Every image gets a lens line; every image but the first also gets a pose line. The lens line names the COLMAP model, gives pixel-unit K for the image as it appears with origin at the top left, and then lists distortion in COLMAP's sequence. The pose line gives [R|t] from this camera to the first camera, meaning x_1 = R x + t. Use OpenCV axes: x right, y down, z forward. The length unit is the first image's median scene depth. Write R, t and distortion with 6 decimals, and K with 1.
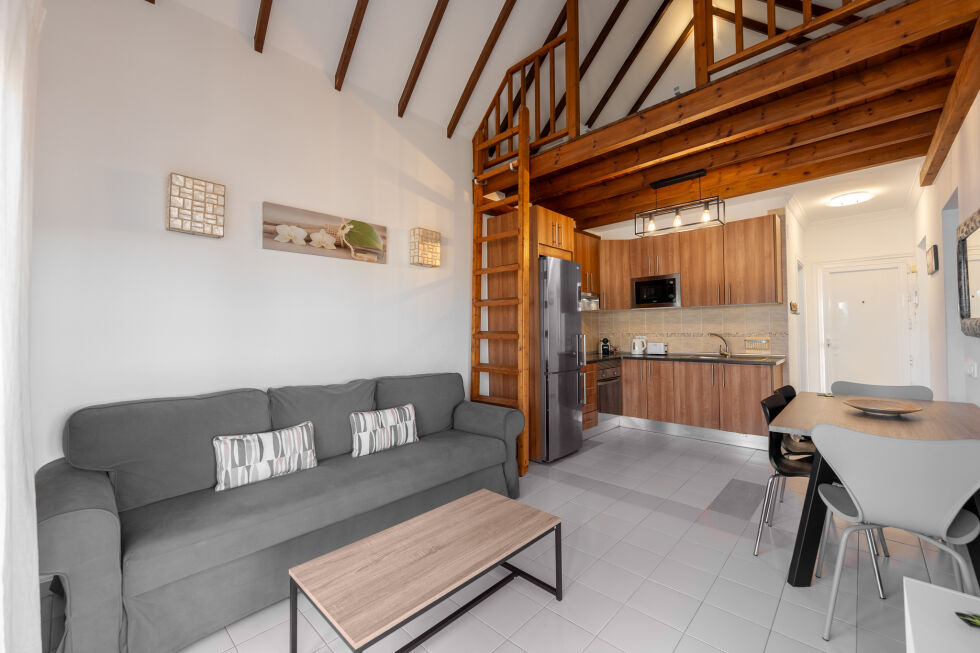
lens RADIAL K [[393.6, 0, 467.7], [0, 393.6, 326.1], [0, 0, 1]] dist [-0.000415, -0.001117]
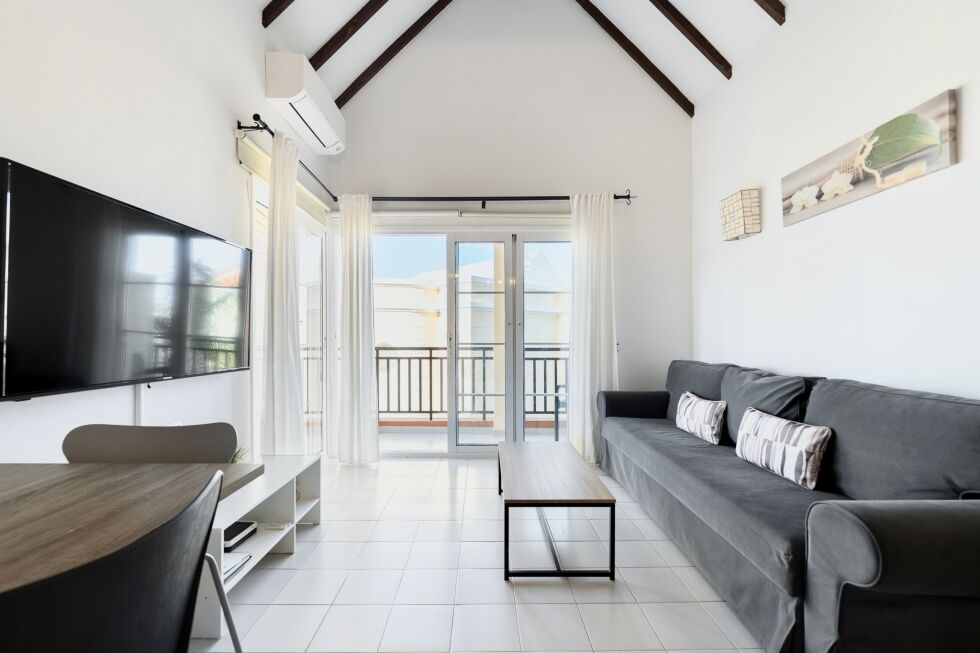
lens RADIAL K [[393.6, 0, 485.0], [0, 393.6, 332.0], [0, 0, 1]] dist [-0.000415, -0.001117]
pose [[-0.690608, 0.007521, -0.723191, 0.635059], [0.020567, 0.999746, -0.009243, 0.049620], [0.722937, -0.021258, -0.690587, 1.053694]]
